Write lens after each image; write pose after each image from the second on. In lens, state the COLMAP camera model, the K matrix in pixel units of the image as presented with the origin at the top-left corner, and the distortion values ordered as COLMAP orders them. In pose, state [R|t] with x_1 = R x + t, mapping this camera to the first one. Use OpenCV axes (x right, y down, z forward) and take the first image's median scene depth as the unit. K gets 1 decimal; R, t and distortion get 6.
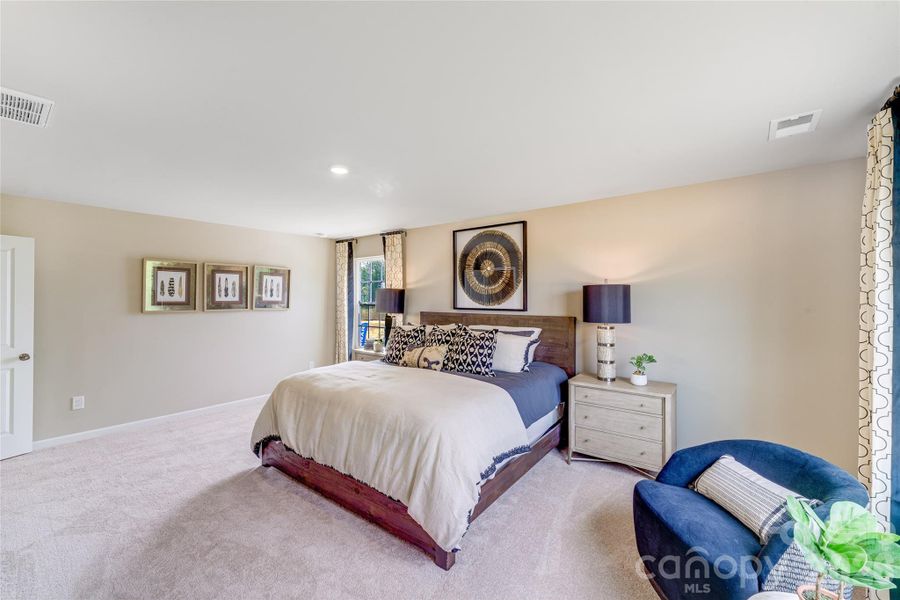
lens RADIAL K [[364.3, 0, 446.8], [0, 364.3, 301.2], [0, 0, 1]] dist [0.000899, 0.000185]
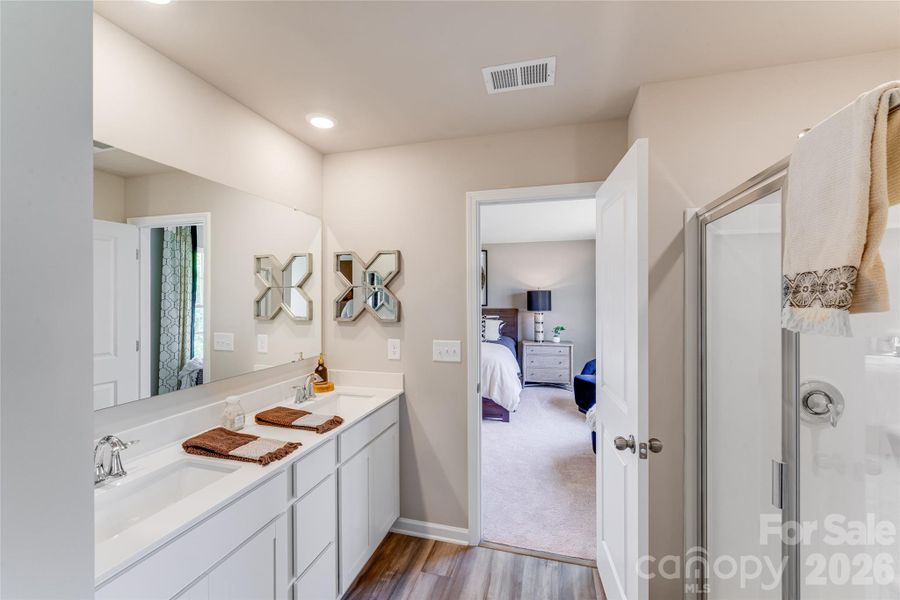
lens RADIAL K [[364.3, 0, 446.8], [0, 364.3, 301.2], [0, 0, 1]] dist [0.000899, 0.000185]
pose [[0.917817, -0.004943, 0.396974, -0.572342], [0.006152, 0.999980, -0.001771, 0.008194], [-0.396957, 0.004068, 0.917828, -0.404293]]
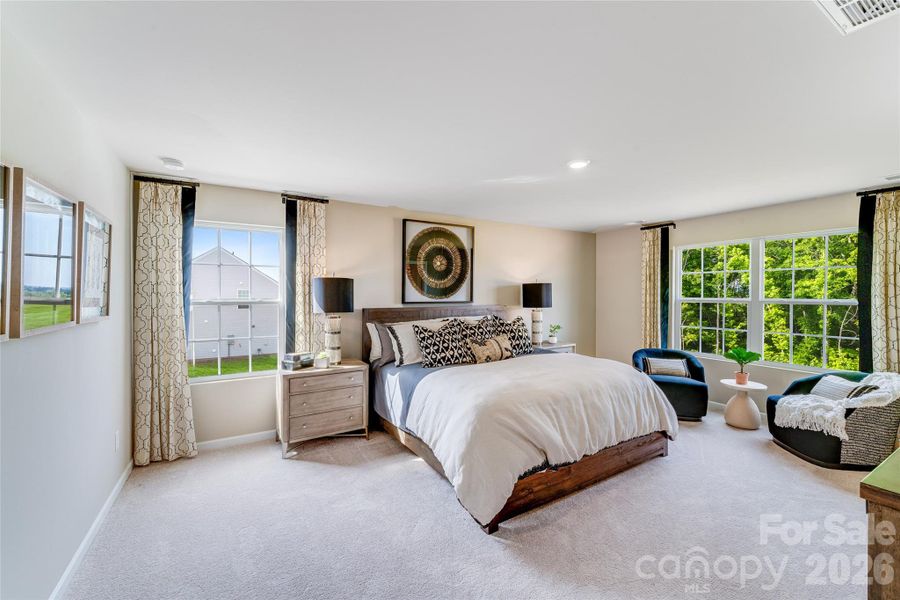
lens RADIAL K [[364.3, 0, 446.8], [0, 364.3, 301.2], [0, 0, 1]] dist [0.000899, 0.000185]
pose [[0.354509, -0.025290, 0.934711, -0.898852], [0.011012, 0.999678, 0.022871, -0.005549], [-0.934988, 0.002185, 0.354673, 0.639113]]
